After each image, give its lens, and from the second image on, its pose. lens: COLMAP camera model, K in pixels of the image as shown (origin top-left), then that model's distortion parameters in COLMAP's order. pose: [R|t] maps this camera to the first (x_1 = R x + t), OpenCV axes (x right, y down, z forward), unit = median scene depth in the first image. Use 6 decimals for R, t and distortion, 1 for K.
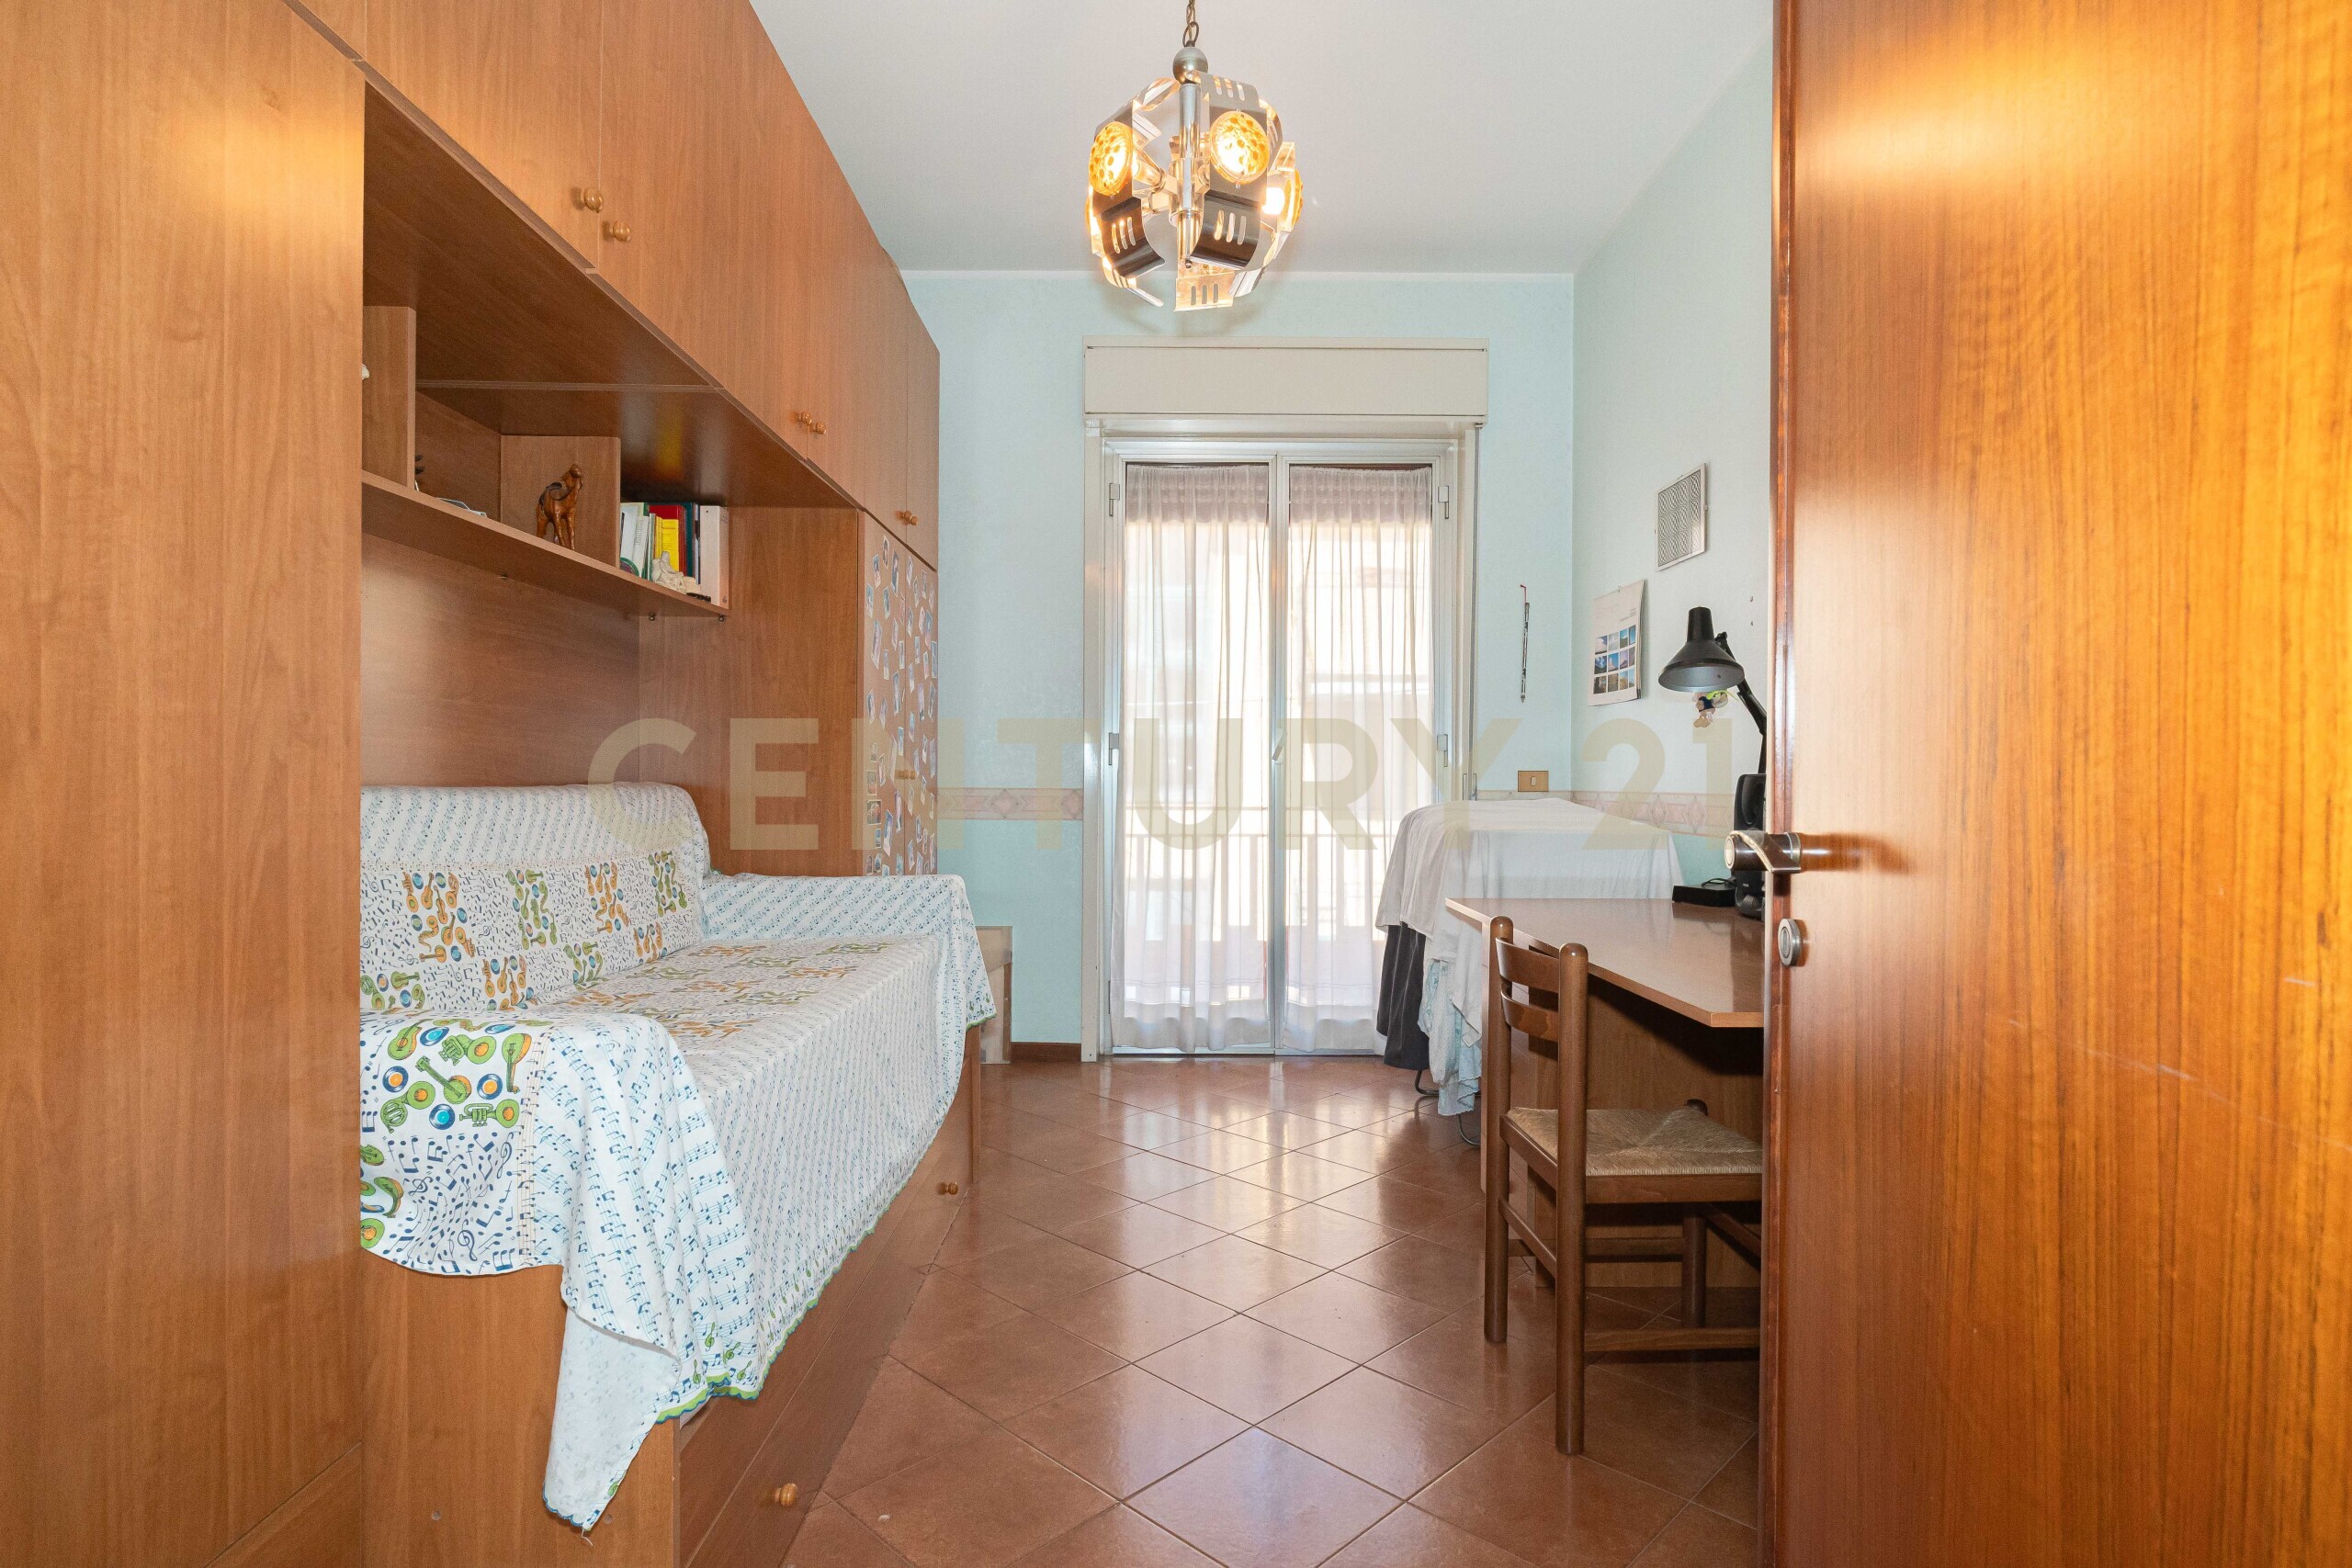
lens RADIAL K [[1233.7, 0, 1178.5], [0, 1233.7, 784.2], [0, 0, 1]] dist [0.000048, 0.000001]
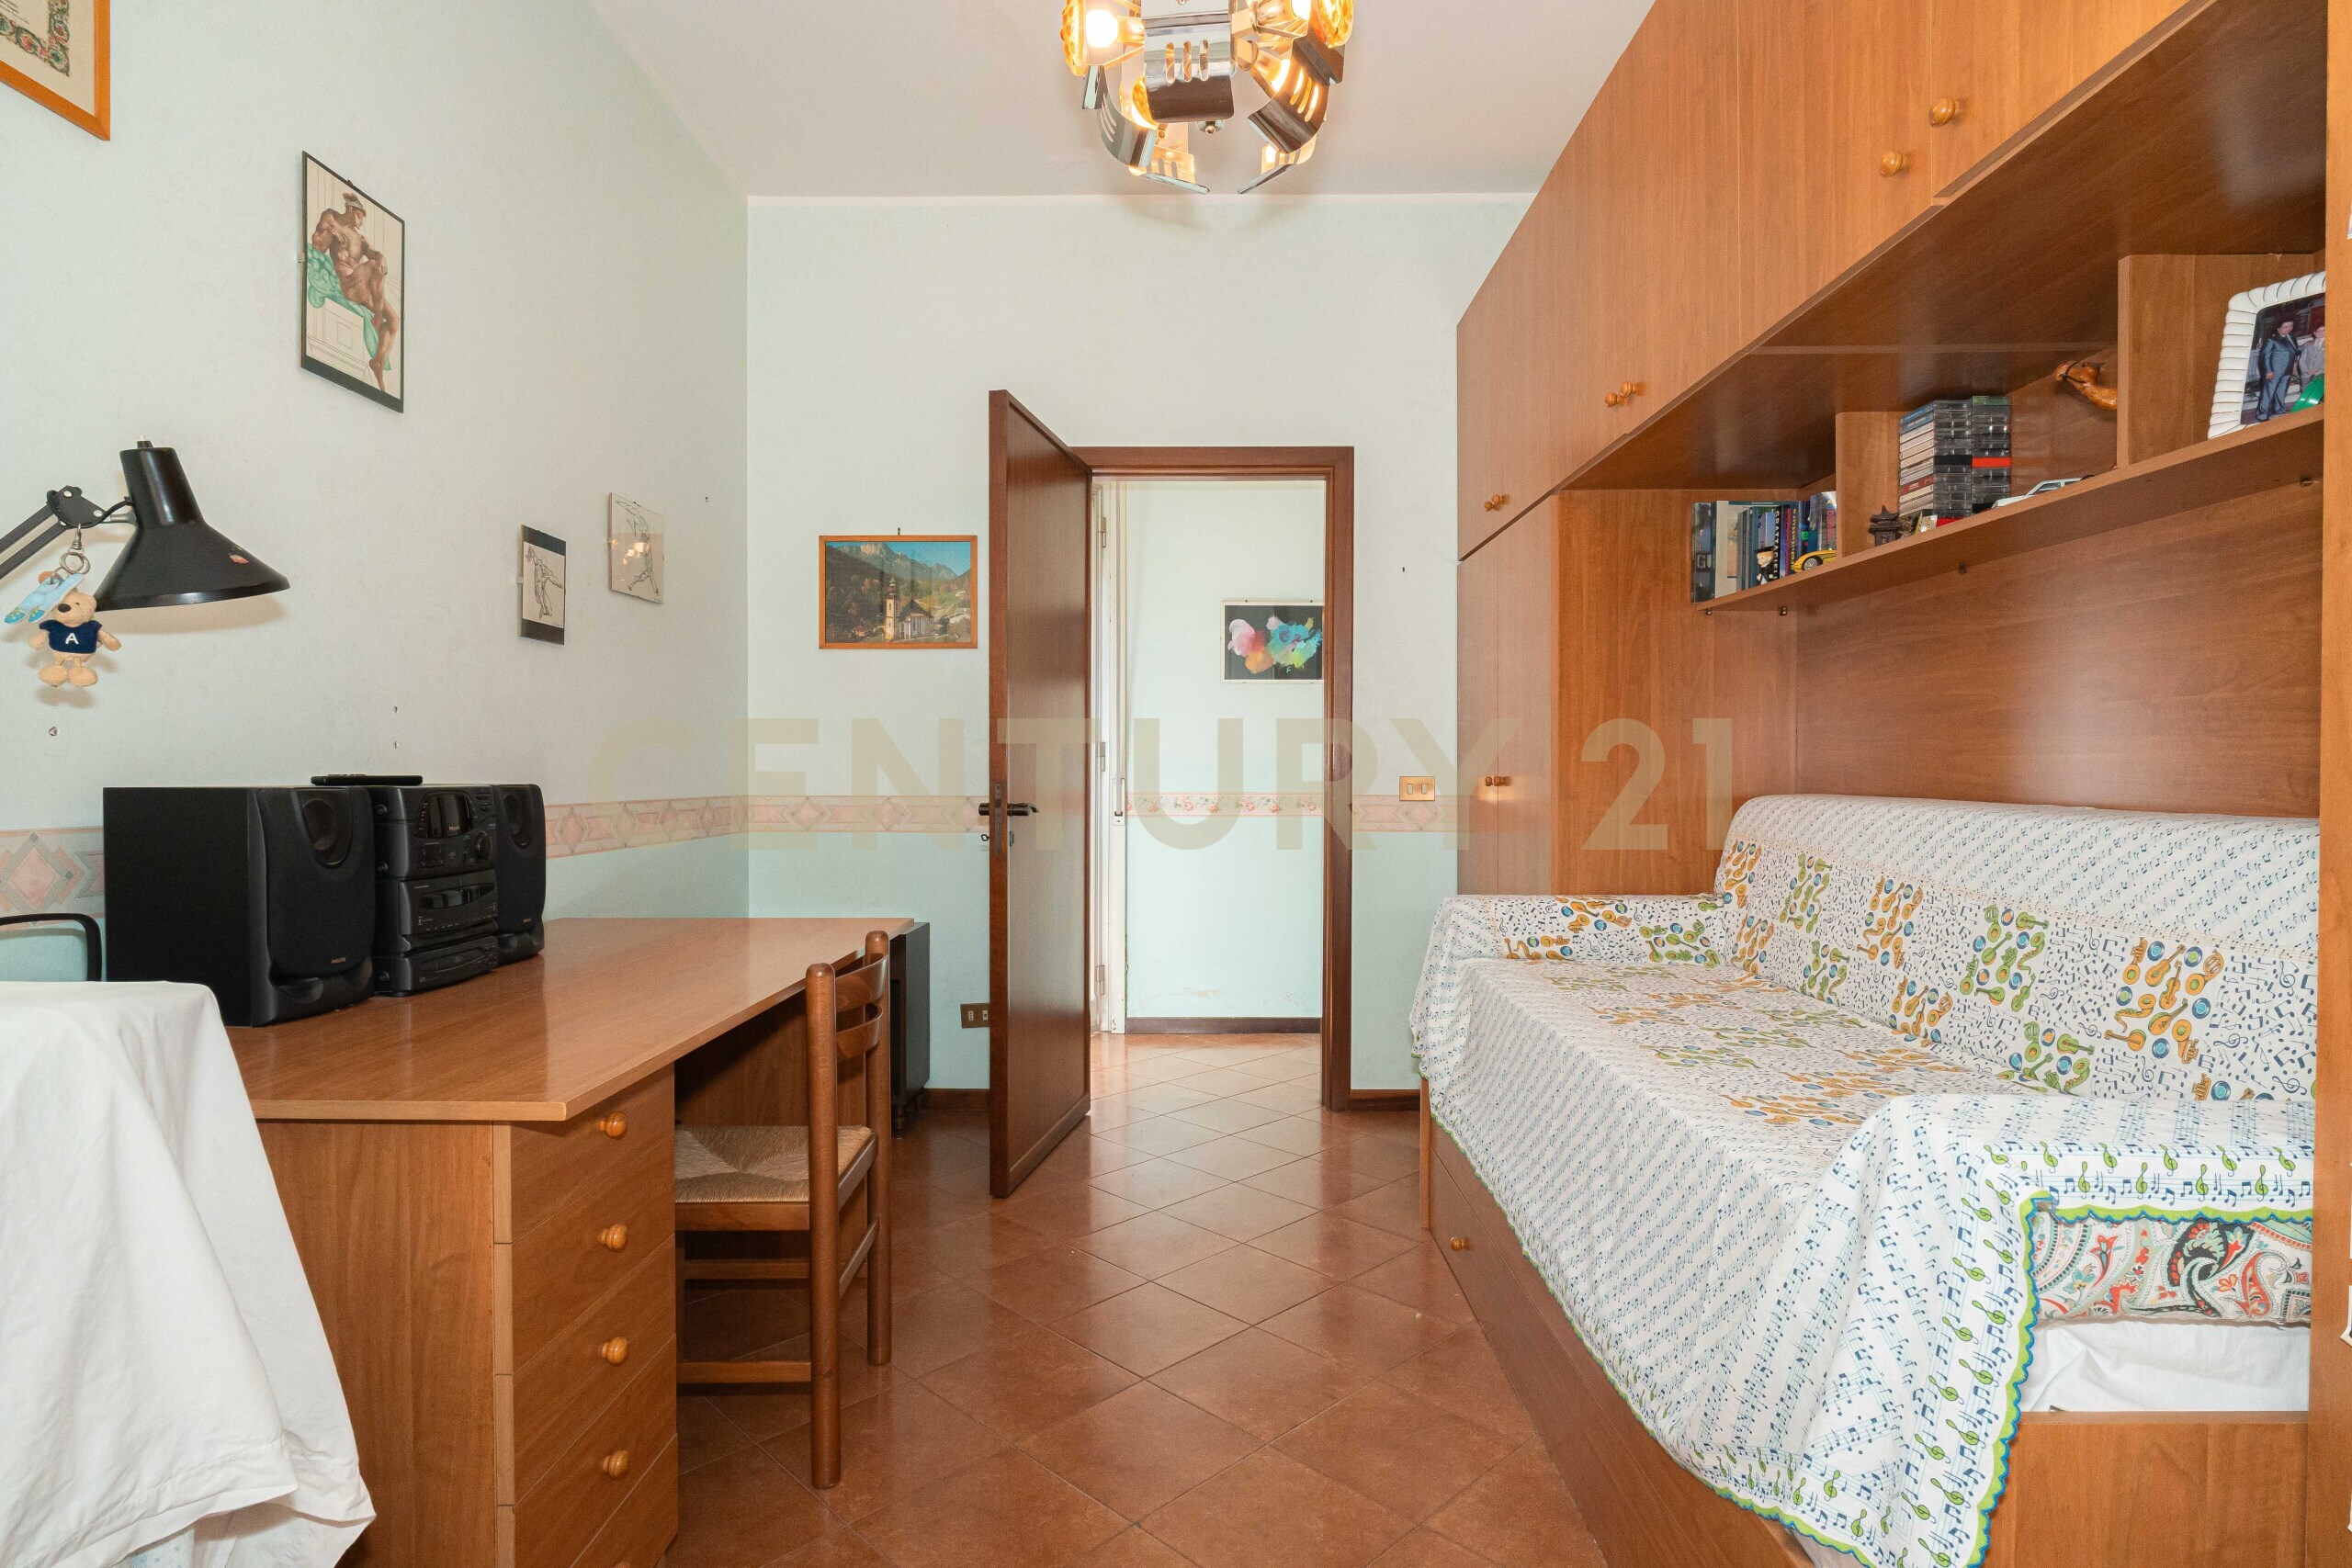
lens RADIAL K [[1233.7, 0, 1176.8], [0, 1233.7, 784.5], [0, 0, 1]] dist [0.000048, 0.000001]
pose [[-0.999891, -0.007181, 0.012876, 0.019474], [-0.007029, 0.999906, 0.011798, -0.022345], [-0.012960, 0.011706, -0.999847, 2.035600]]
